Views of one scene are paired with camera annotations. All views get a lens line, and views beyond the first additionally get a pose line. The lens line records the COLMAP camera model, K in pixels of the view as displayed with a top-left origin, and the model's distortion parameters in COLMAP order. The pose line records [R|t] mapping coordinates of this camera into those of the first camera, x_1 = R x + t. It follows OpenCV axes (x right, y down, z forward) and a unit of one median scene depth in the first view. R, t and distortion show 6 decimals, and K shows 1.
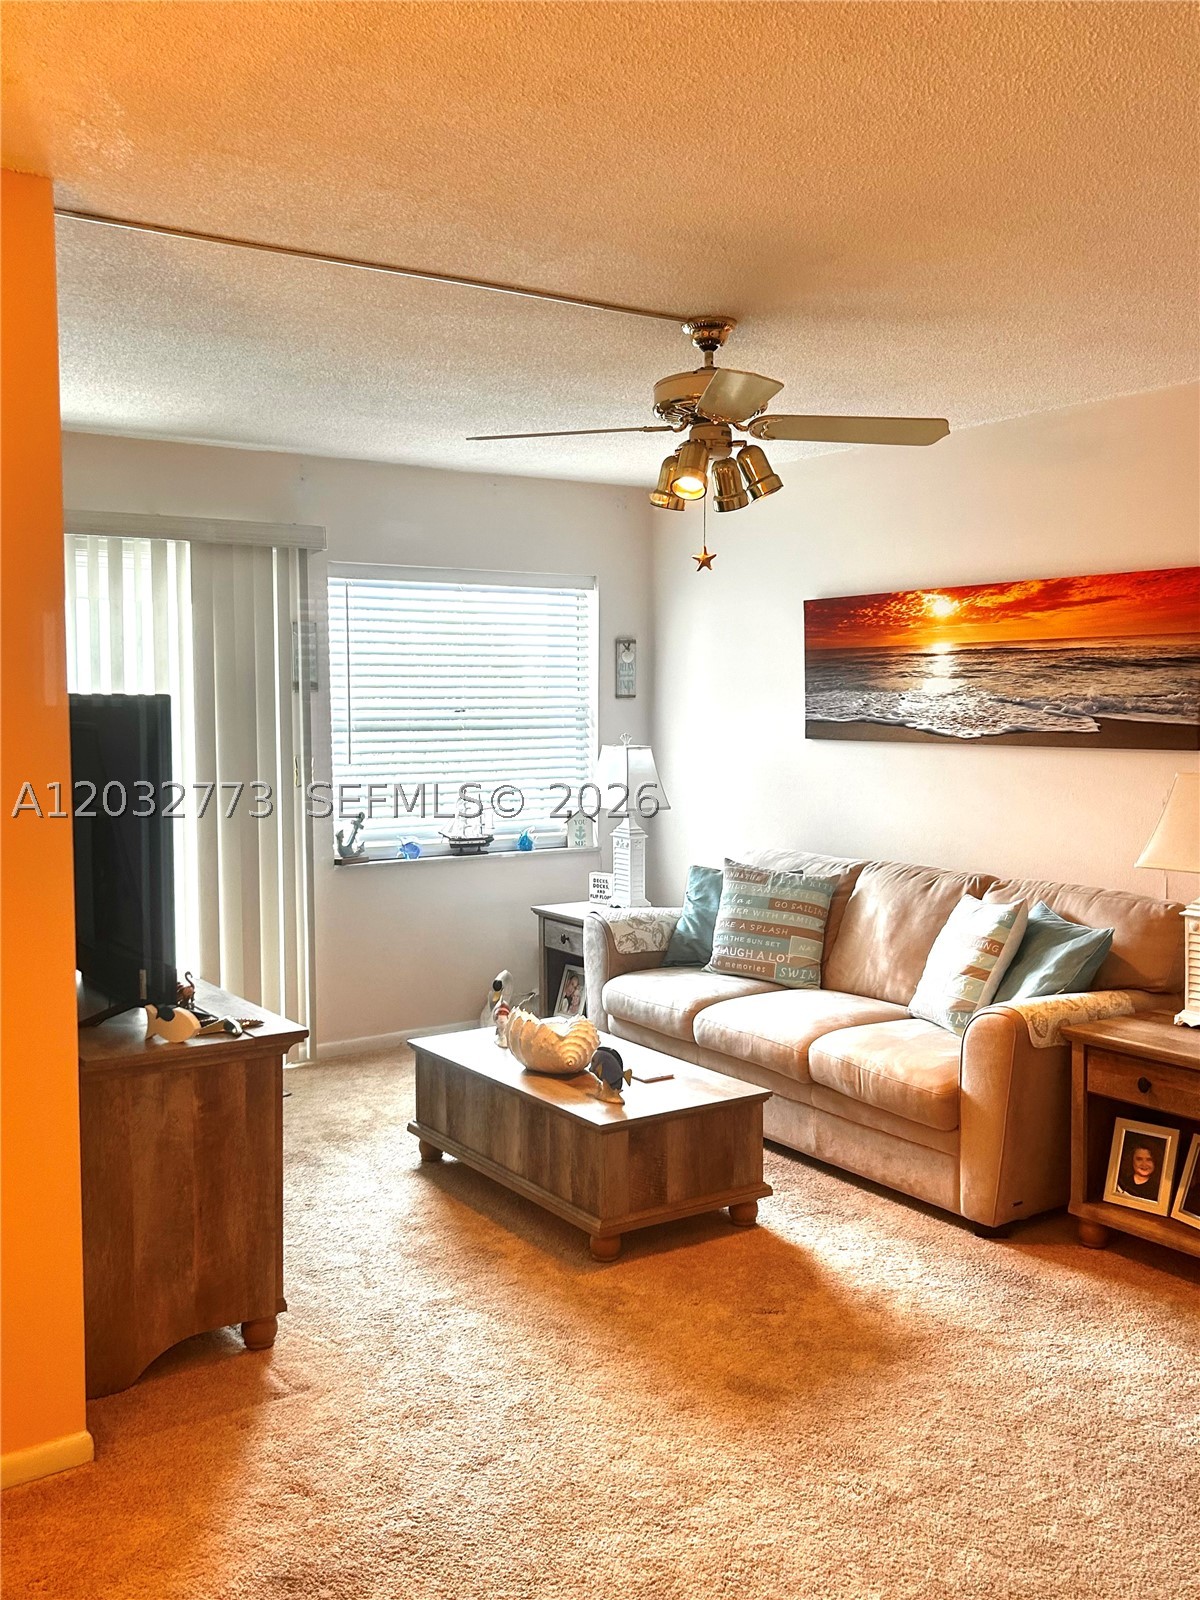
lens RADIAL K [[1463.6, 0, 591.5], [0, 1463.6, 800.7], [0, 0, 1]] dist [0.016543, 0.000000]
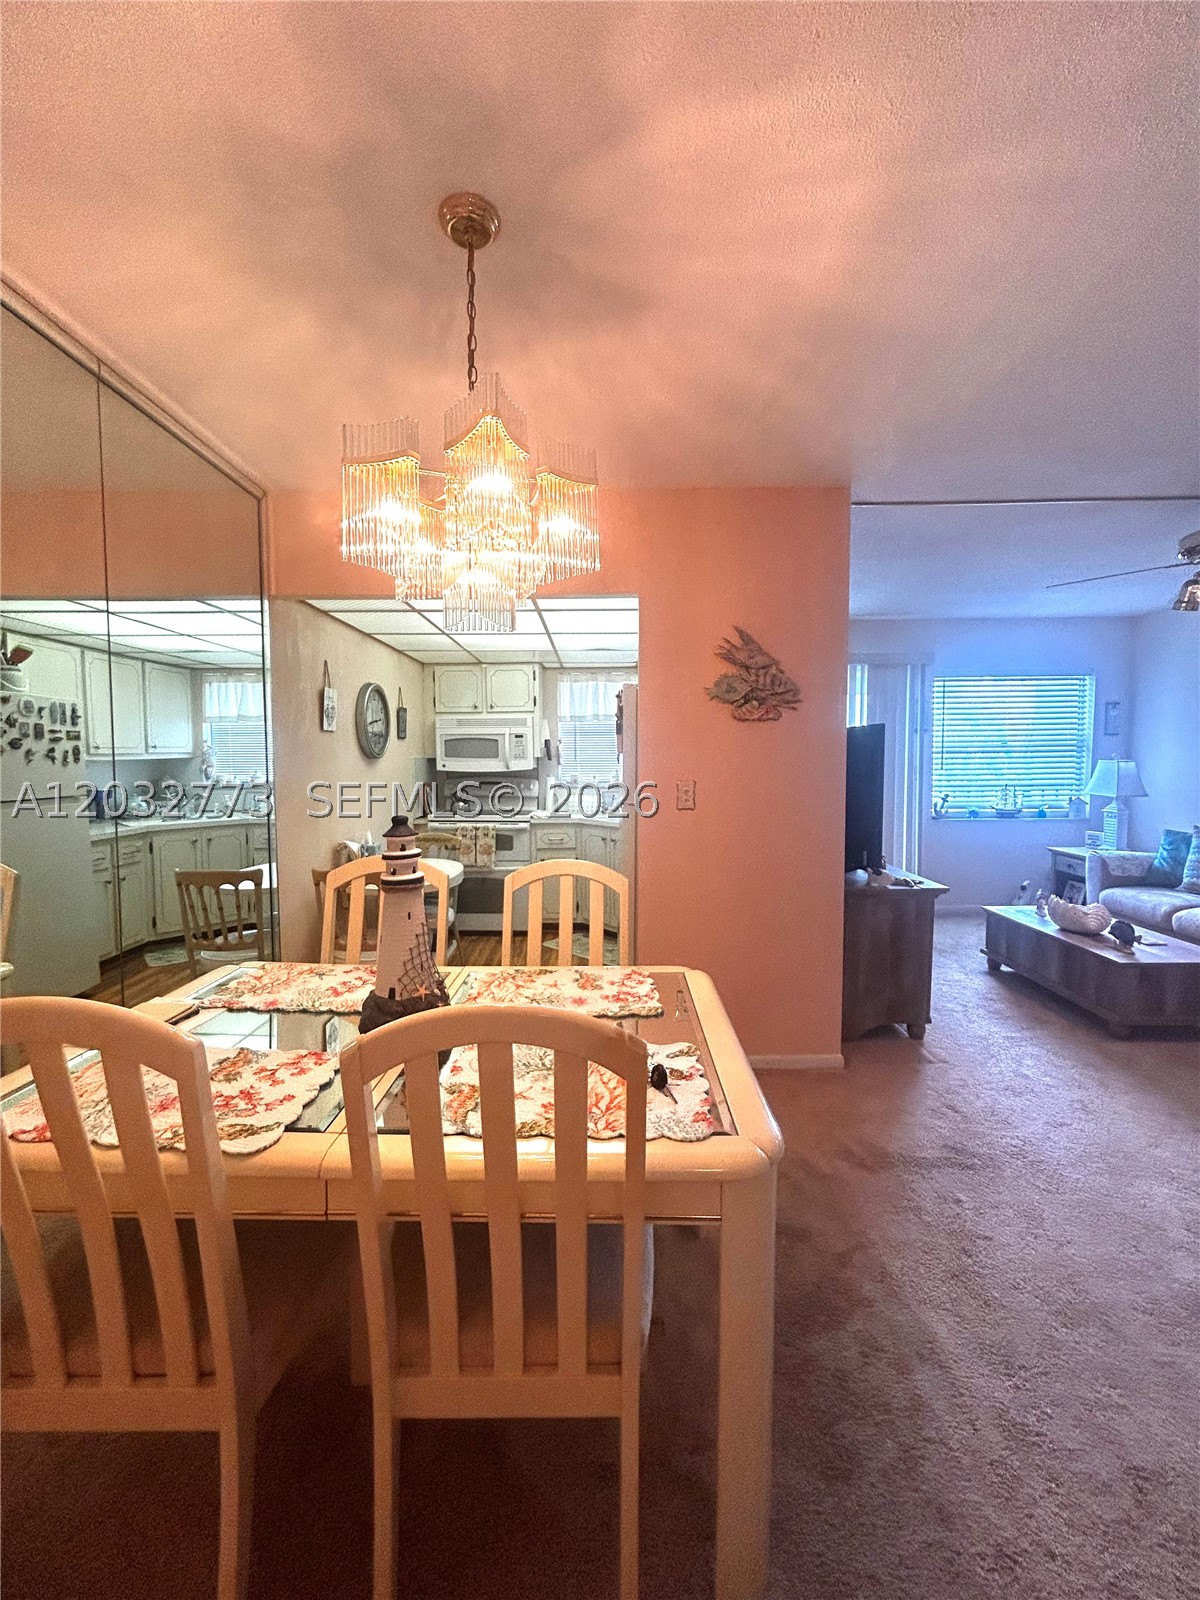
lens RADIAL K [[649.0, 0, 598.1], [0, 649.0, 799.4], [0, 0, 1]] dist [-0.002700, 0.001649]
pose [[0.826006, 0.032530, -0.562722, -0.075562], [-0.033052, 0.999411, 0.009258, 0.033576], [0.562691, 0.010952, 0.826594, -0.013048]]
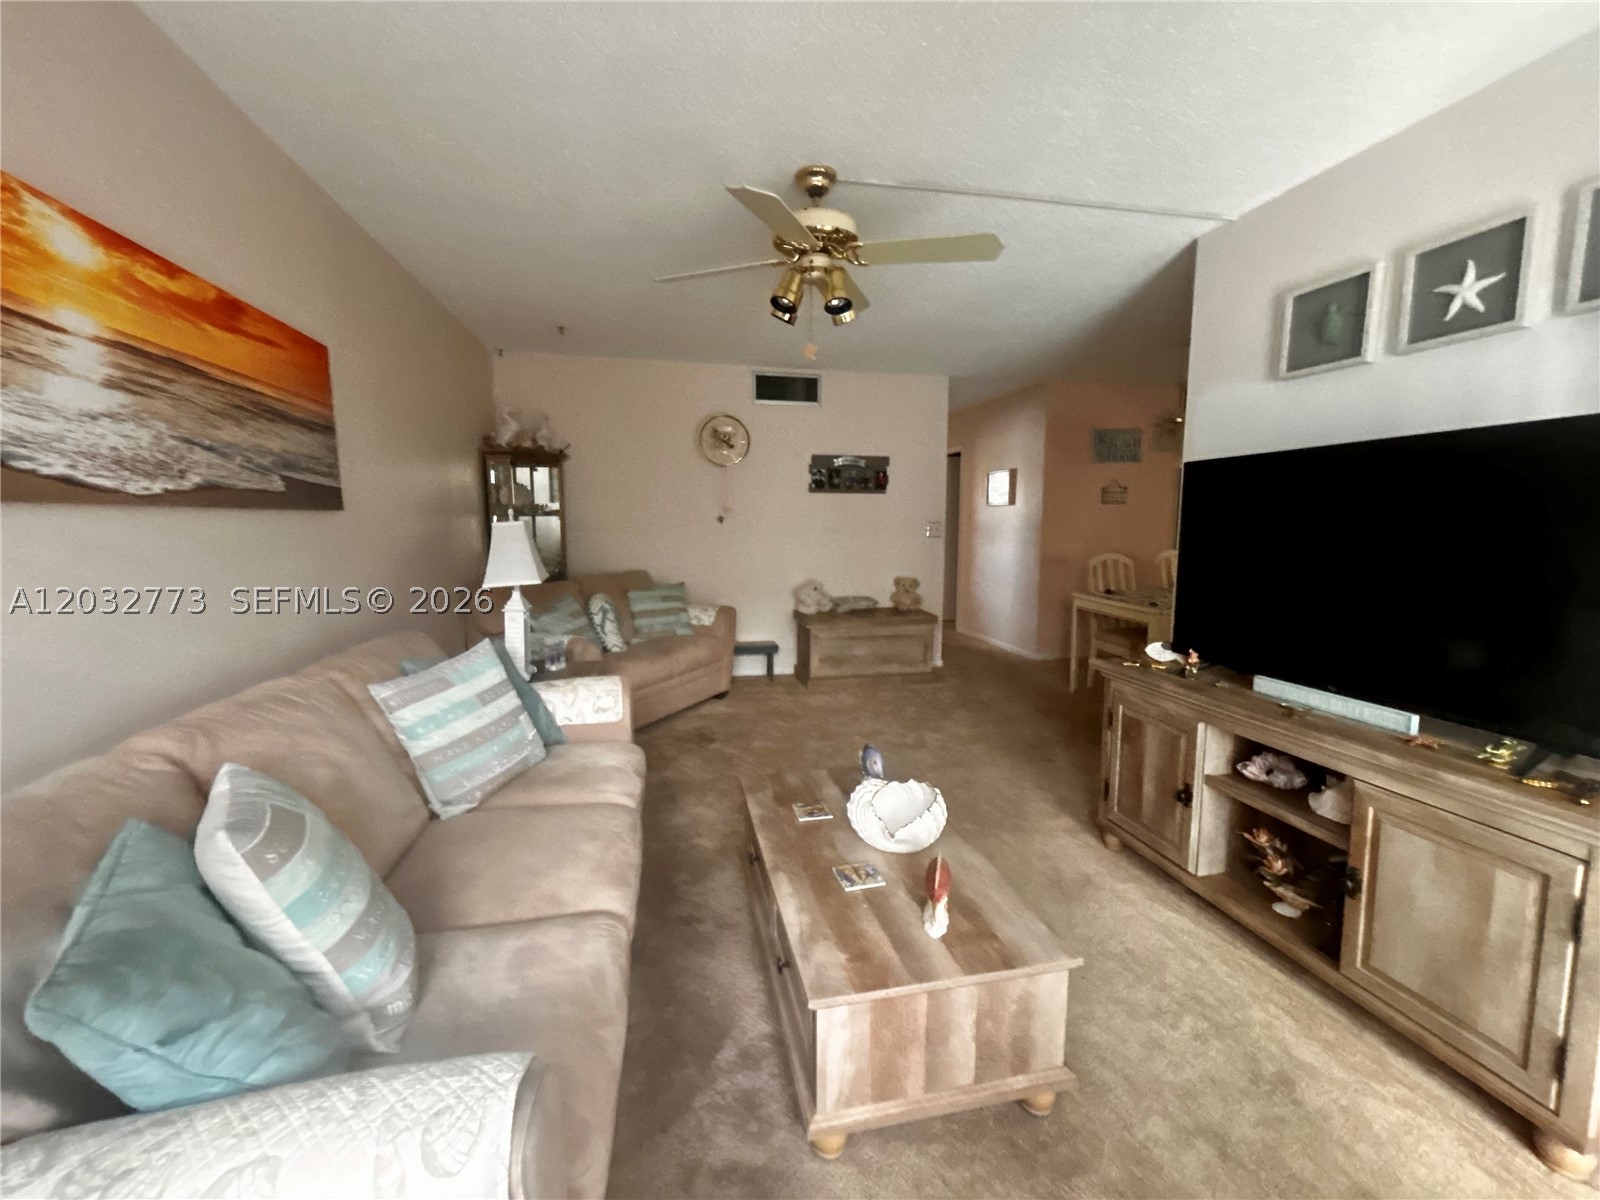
lens RADIAL K [[649.0, 0, 803.1], [0, 649.0, 598.7], [0, 0, 1]] dist [-0.002700, 0.001649]
pose [[-0.932466, -0.040966, 0.358927, -0.122178], [0.027770, 0.982481, 0.184281, -0.053096], [-0.360188, 0.181803, -0.914993, 1.445441]]
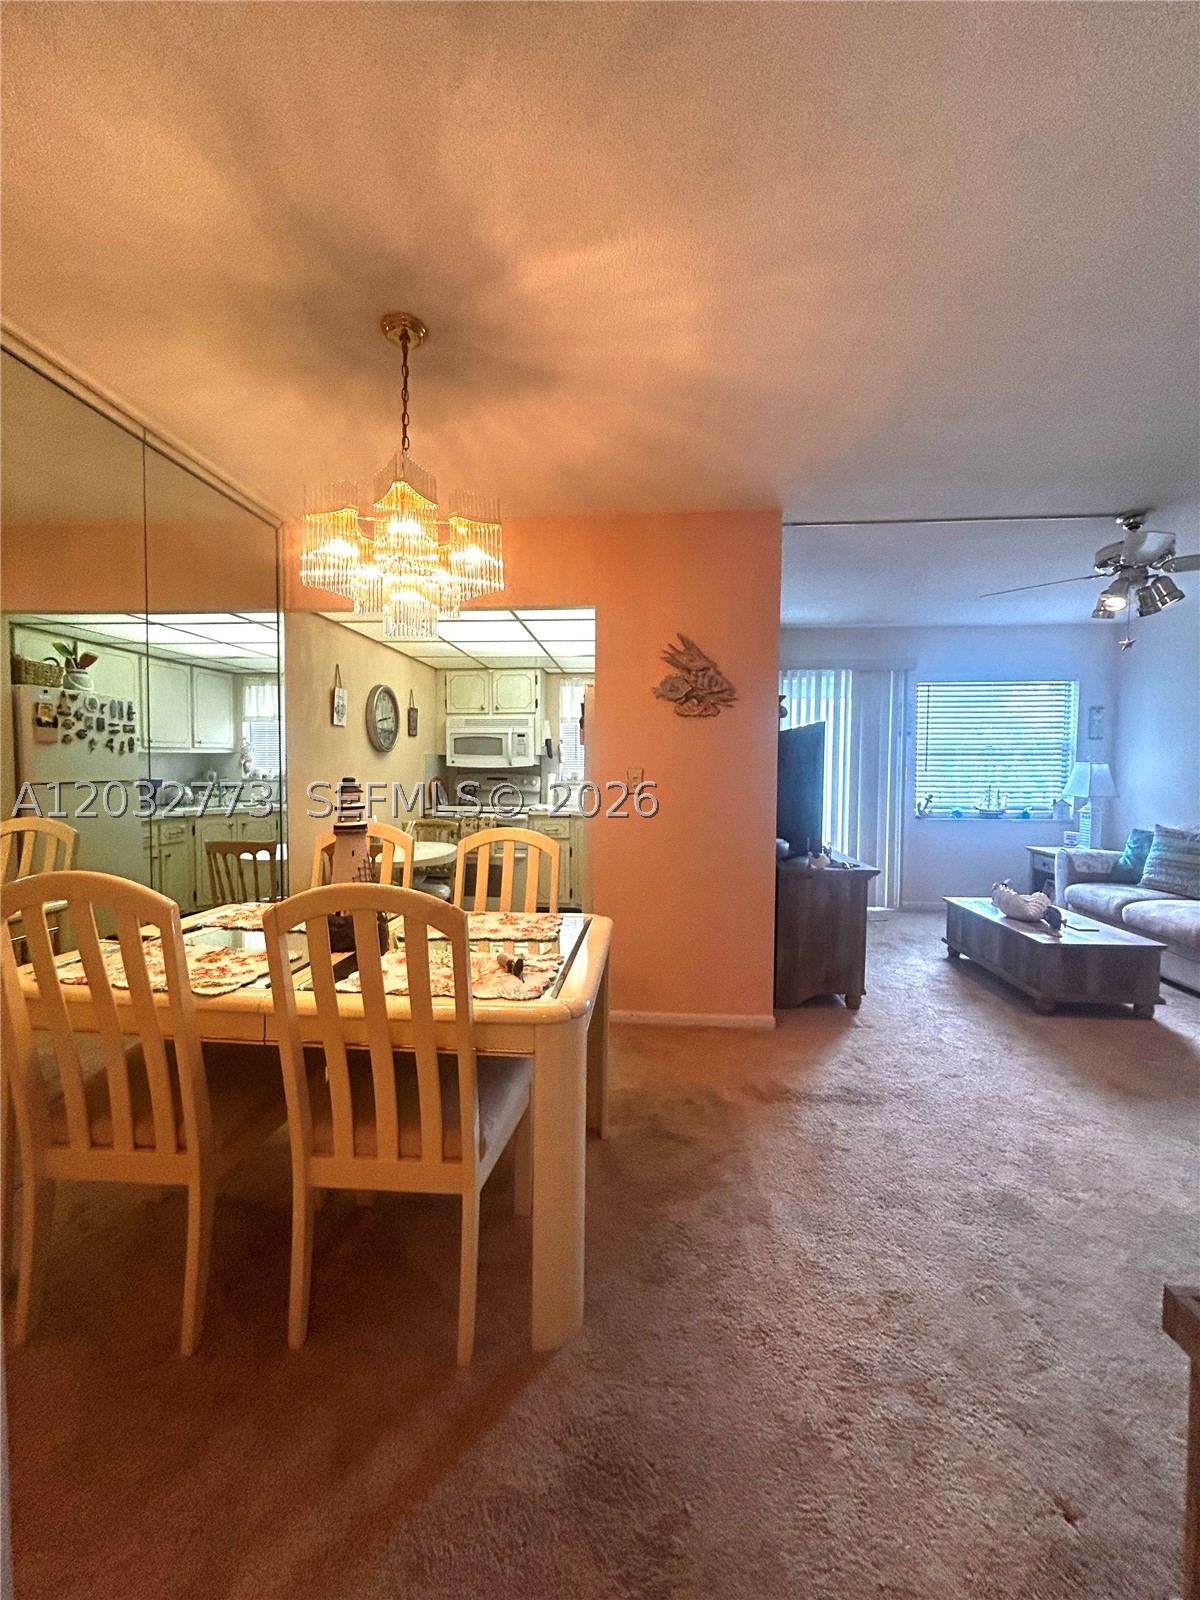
lens RADIAL K [[649.0, 0, 598.5], [0, 649.0, 800.8], [0, 0, 1]] dist [-0.002700, 0.001649]
pose [[0.787025, 0.037042, -0.615808, 0.058415], [-0.046813, 0.998904, 0.000257, 0.056784], [0.615142, 0.028625, 0.787896, -0.035644]]
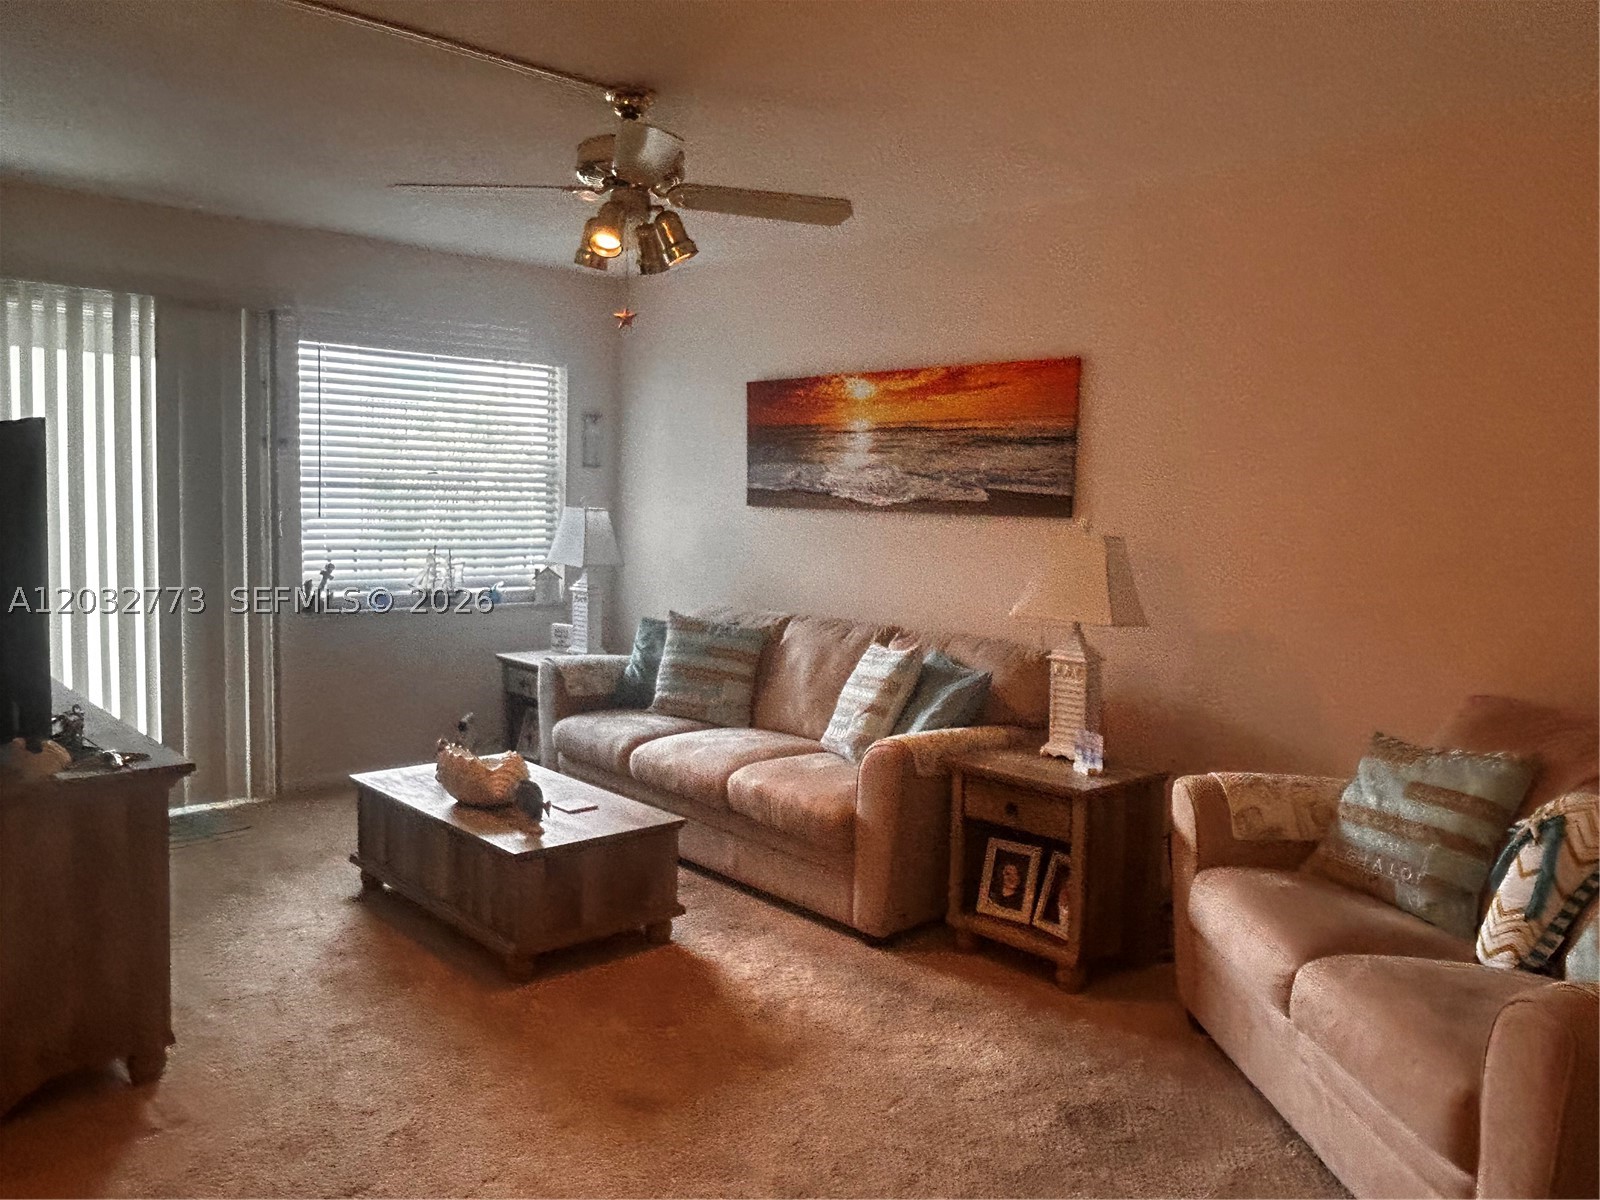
lens RADIAL K [[1212.3, 0, 814.2], [0, 1212.3, 597.6], [0, 0, 1]] dist [0.010369, -0.039848]
pose [[0.986368, 0.016511, 0.163727, 0.066336], [-0.018948, 0.999732, 0.013332, 0.020992], [-0.163463, -0.016253, 0.986416, 0.101748]]
